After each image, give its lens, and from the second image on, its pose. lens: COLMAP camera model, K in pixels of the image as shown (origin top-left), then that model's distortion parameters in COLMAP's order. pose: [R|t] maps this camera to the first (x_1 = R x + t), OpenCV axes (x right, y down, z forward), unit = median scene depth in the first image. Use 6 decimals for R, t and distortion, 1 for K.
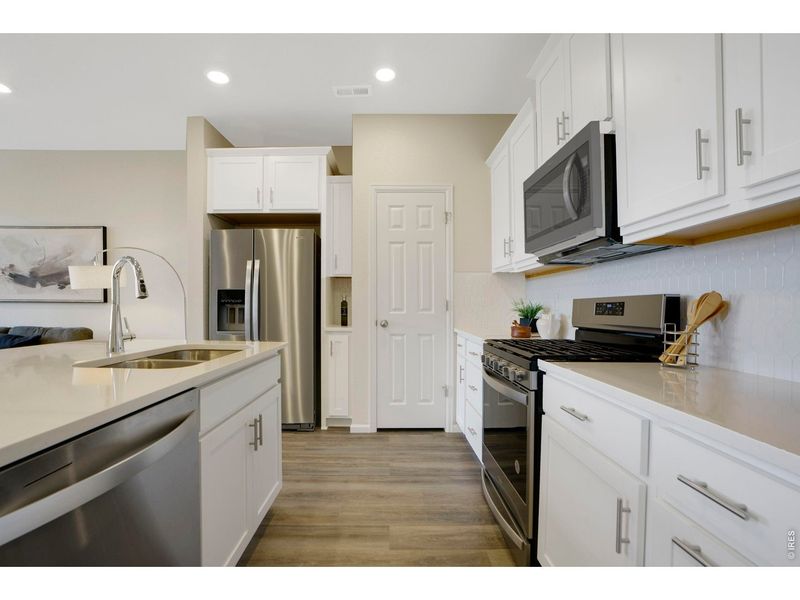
lens RADIAL K [[380.5, 0, 398.0], [0, 380.5, 305.0], [0, 0, 1]] dist [-0.043300, 0.010916]
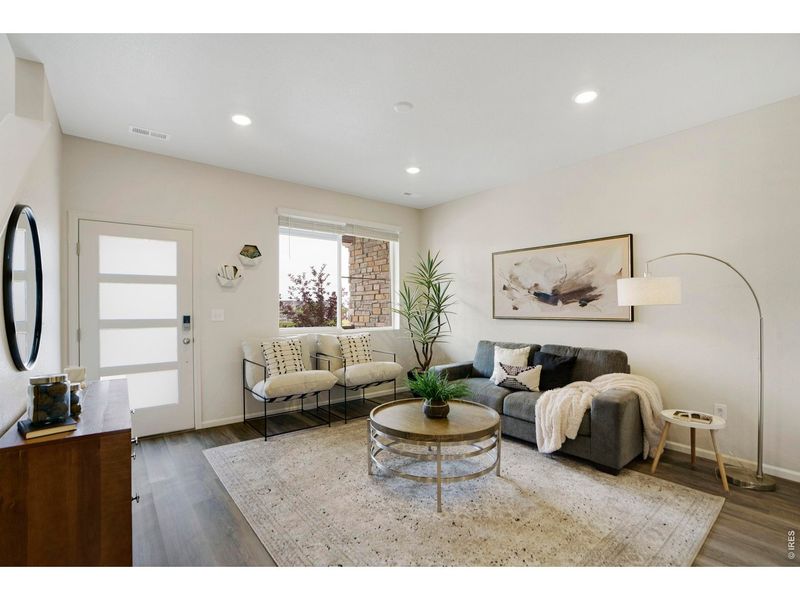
lens RADIAL K [[369.7, 0, 400.4], [0, 369.7, 314.3], [0, 0, 1]] dist [-0.045662, 0.012463]
pose [[0.620255, 0.012691, -0.784298, -0.531034], [-0.007910, 0.999919, 0.009925, -0.033055], [0.784360, 0.000048, 0.620305, 0.039331]]
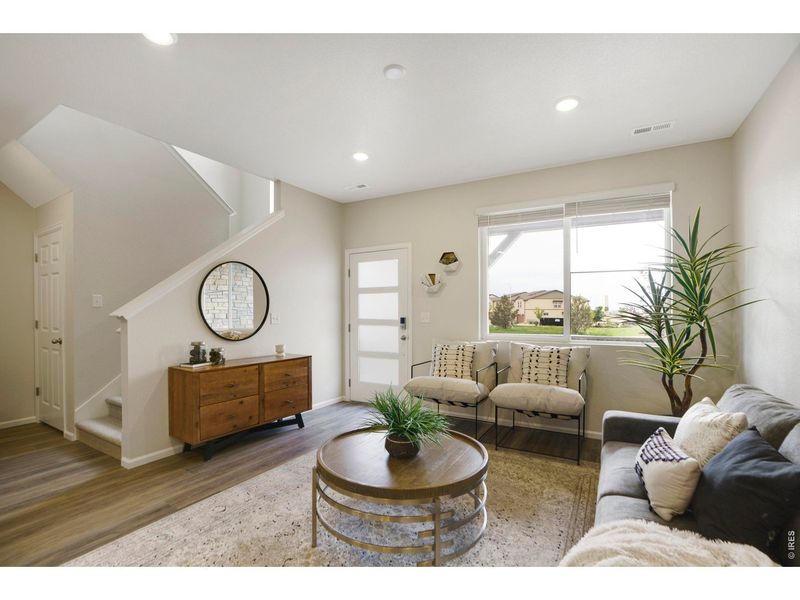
lens RADIAL K [[380.5, 0, 389.8], [0, 380.5, 307.9], [0, 0, 1]] dist [-0.043300, 0.010916]
pose [[-0.525389, -0.012163, -0.850775, -0.555960], [-0.016223, 0.999859, -0.004276, -0.041112], [0.850707, 0.011556, -0.525513, 0.923089]]
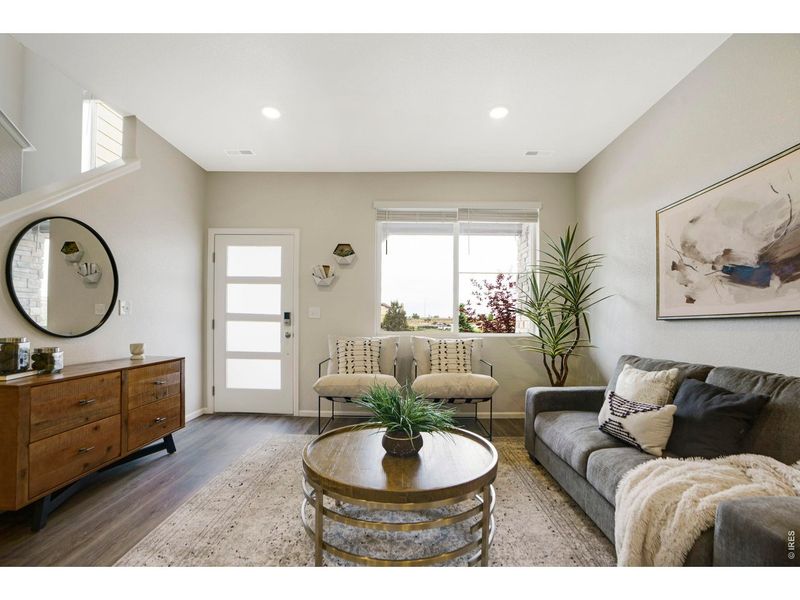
lens RADIAL K [[369.7, 0, 393.2], [0, 369.7, 322.0], [0, 0, 1]] dist [-0.045662, 0.012463]
pose [[-0.025618, -0.002186, -0.999669, -0.581062], [-0.025327, 0.999678, -0.001537, 0.012885], [0.999351, 0.025280, -0.025665, 0.599044]]
